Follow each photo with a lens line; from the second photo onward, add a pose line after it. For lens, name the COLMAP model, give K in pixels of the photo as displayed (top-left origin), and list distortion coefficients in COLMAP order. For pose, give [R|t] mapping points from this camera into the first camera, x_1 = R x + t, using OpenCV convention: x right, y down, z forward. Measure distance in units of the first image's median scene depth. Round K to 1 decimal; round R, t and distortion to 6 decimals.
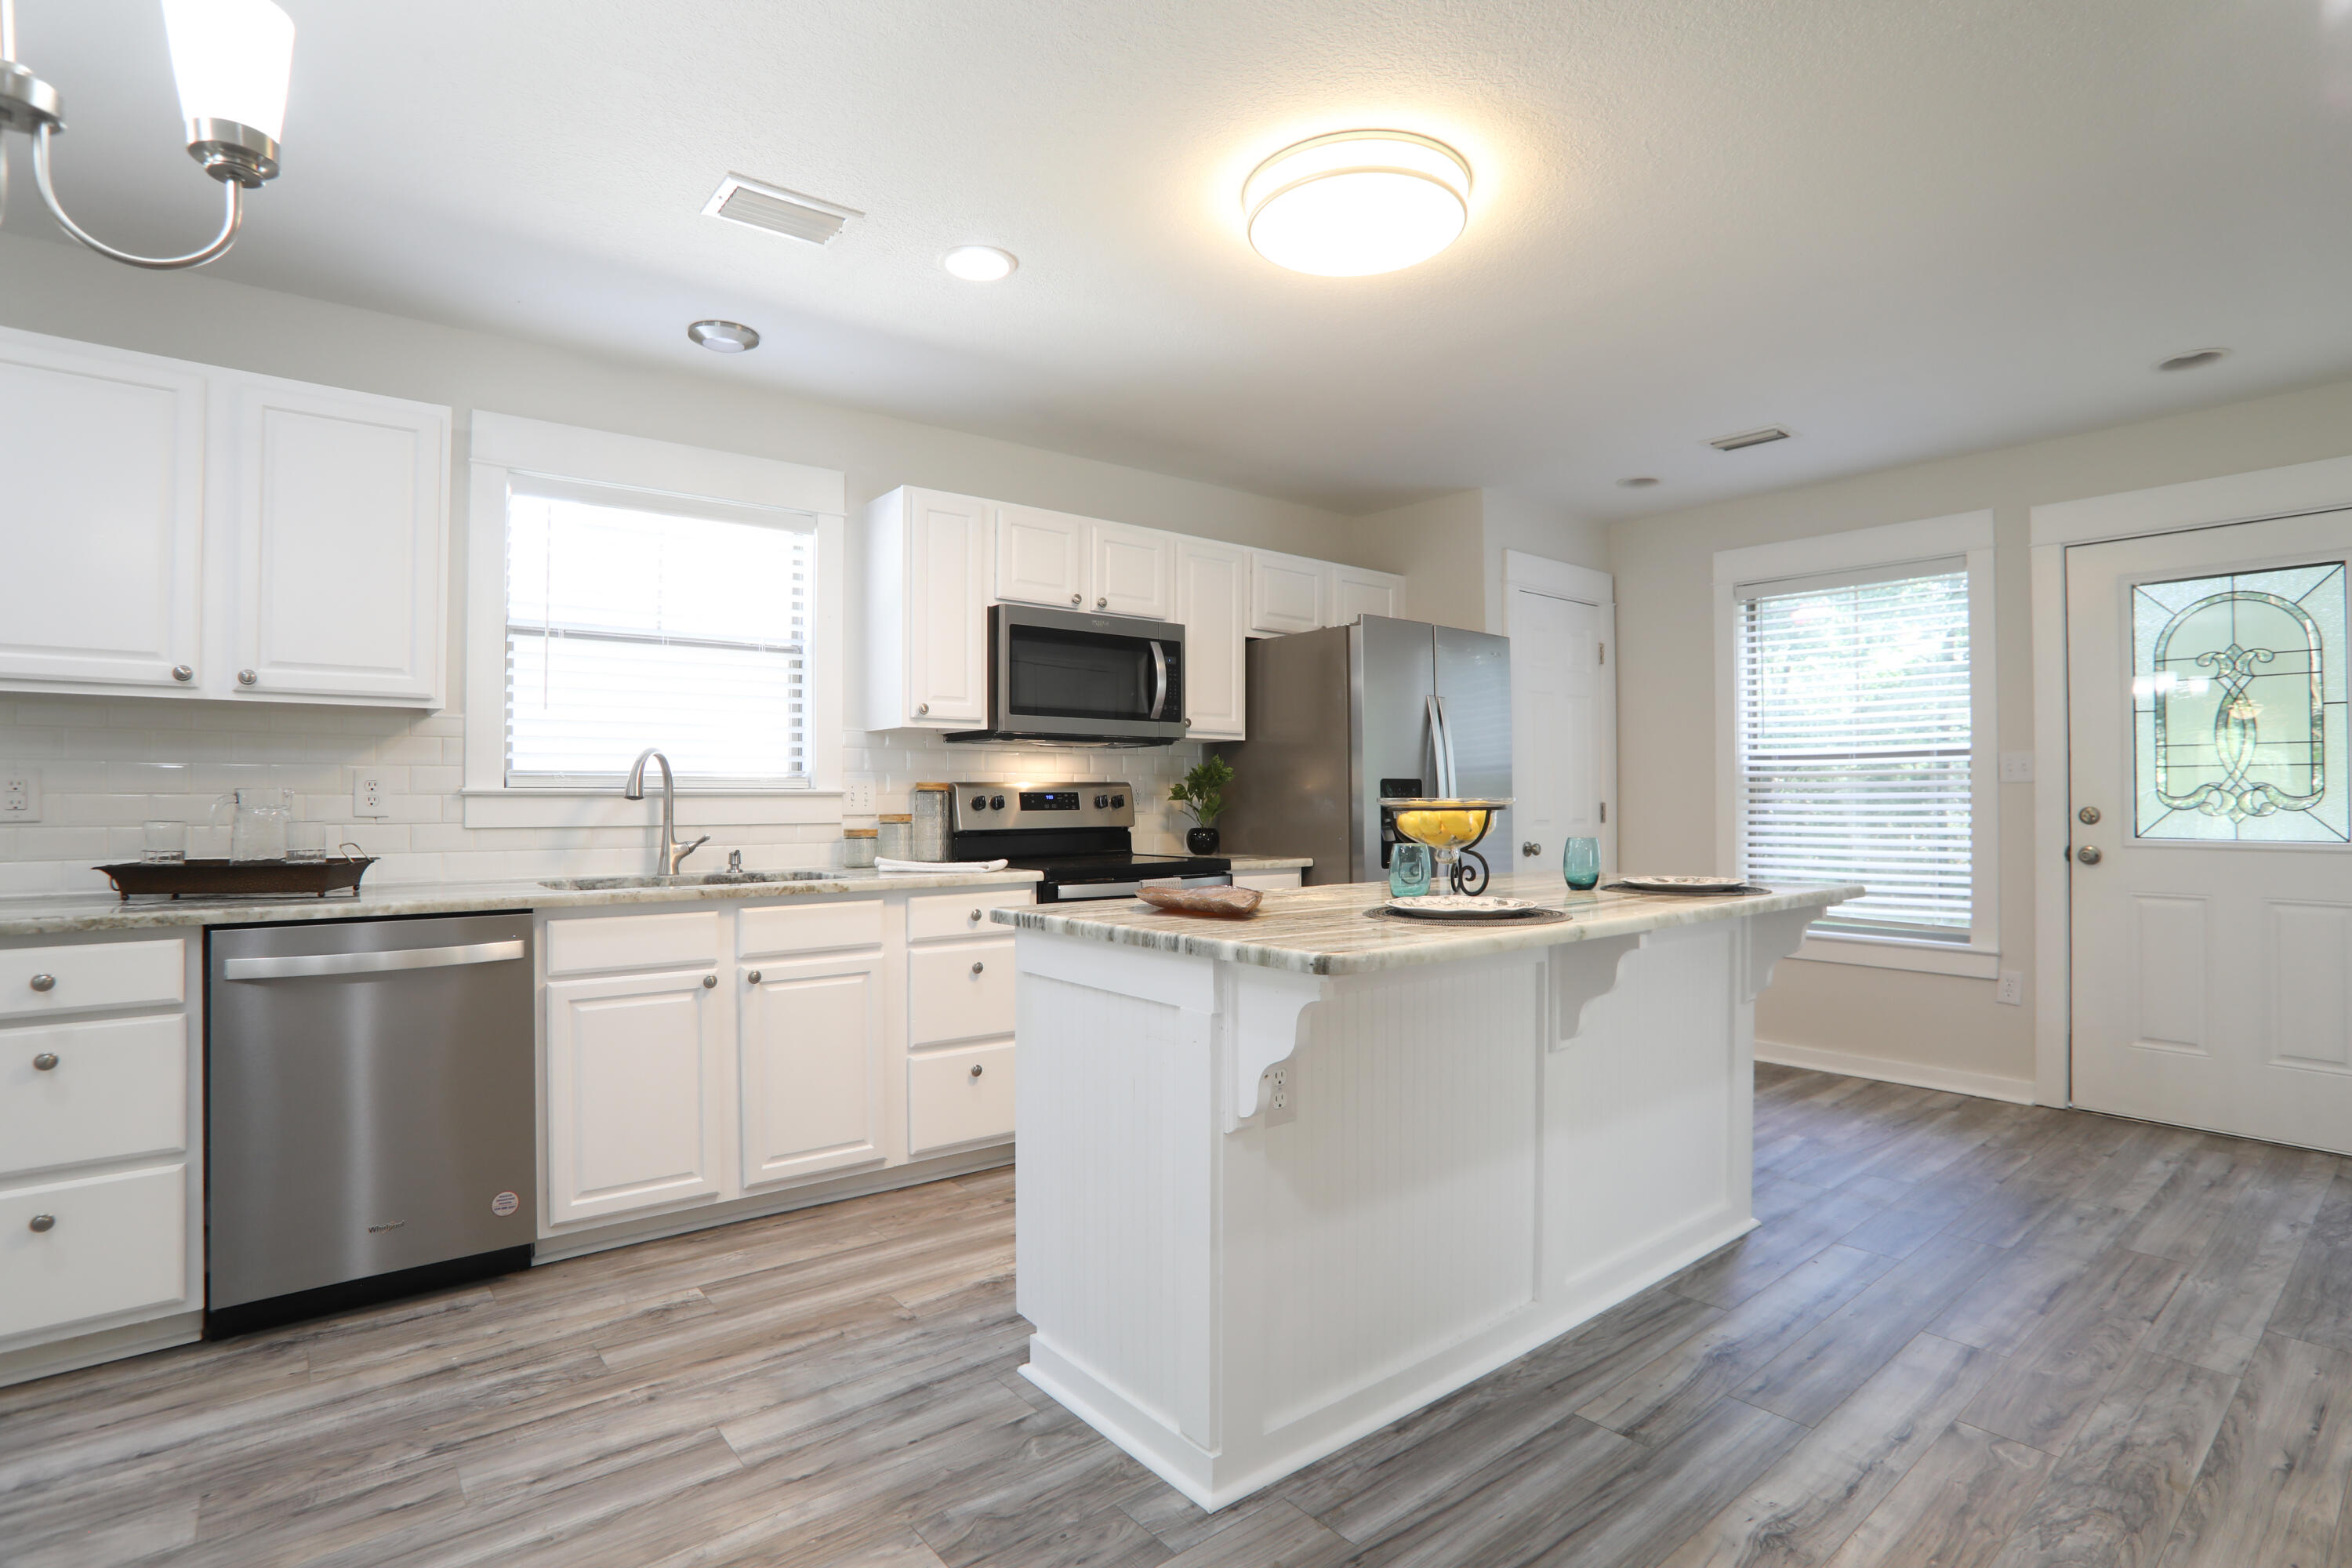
lens RADIAL K [[1152.0, 0, 1179.4], [0, 1152.0, 794.5], [0, 0, 1]] dist [-0.046801, 0.009296]
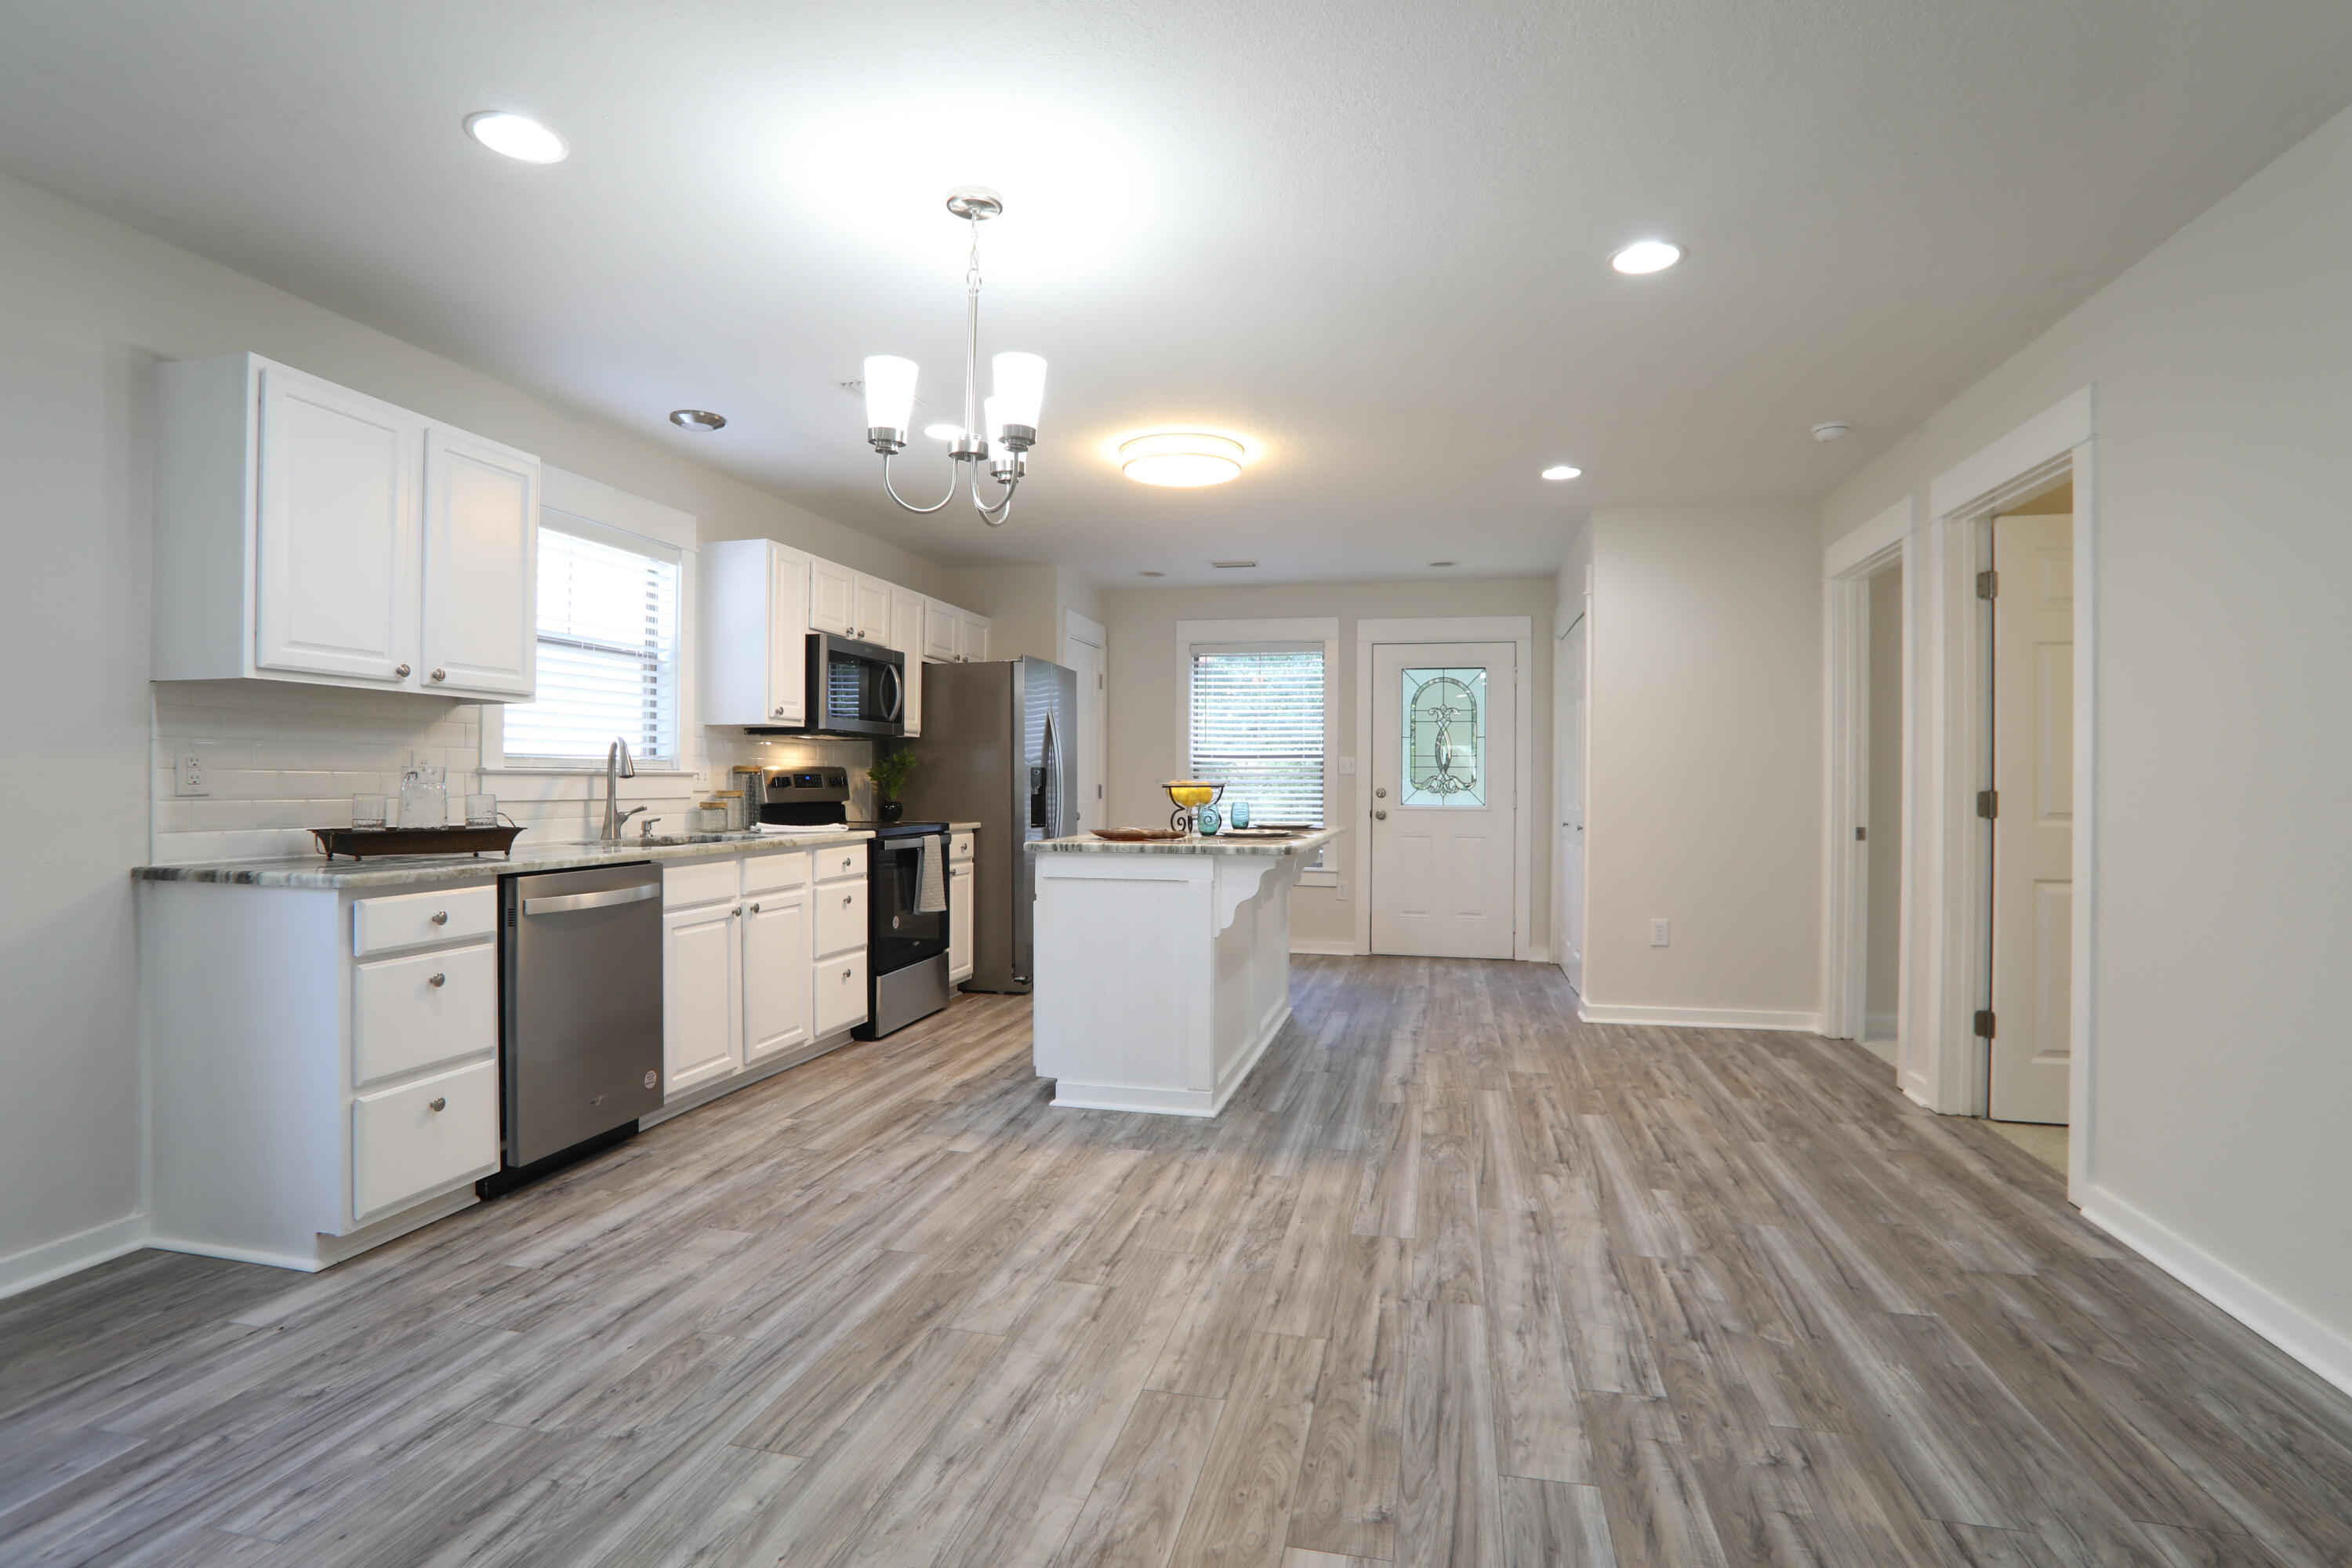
lens RADIAL K [[1152.0, 0, 1179.8], [0, 1152.0, 782.5], [0, 0, 1]] dist [-0.046801, 0.009296]
pose [[0.793038, 0.005457, 0.609148, -0.773601], [-0.008107, 0.999966, 0.001596, 0.002527], [-0.609119, -0.006204, 0.793055, -0.380238]]
